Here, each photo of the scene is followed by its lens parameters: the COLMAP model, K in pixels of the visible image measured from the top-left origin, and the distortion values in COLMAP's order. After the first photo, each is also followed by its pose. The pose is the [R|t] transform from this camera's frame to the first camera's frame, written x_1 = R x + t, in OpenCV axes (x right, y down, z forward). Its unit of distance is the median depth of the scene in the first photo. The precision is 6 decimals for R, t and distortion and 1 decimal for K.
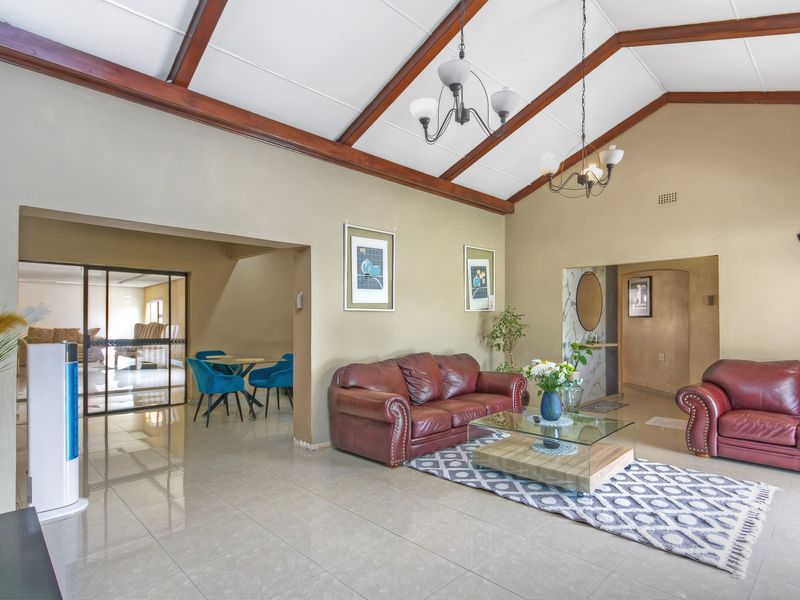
lens RADIAL K [[427.5, 0, 418.8], [0, 427.5, 326.6], [0, 0, 1]] dist [0.004669, 0.000838]
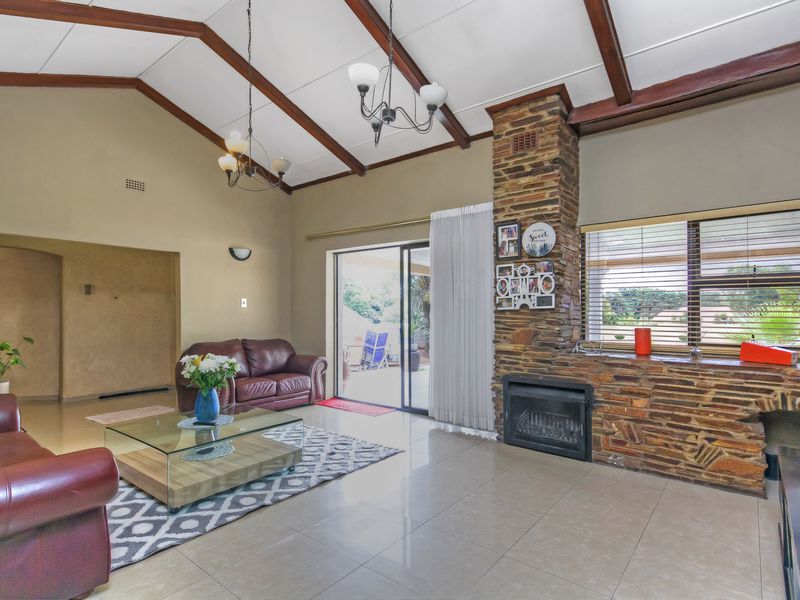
lens RADIAL K [[427.5, 0, 393.7], [0, 427.5, 313.2], [0, 0, 1]] dist [0.004669, 0.000838]
pose [[-0.069451, -0.007432, 0.997558, -0.531862], [0.012910, 0.999882, 0.008348, -0.008637], [-0.997502, 0.013458, -0.069347, 0.585364]]
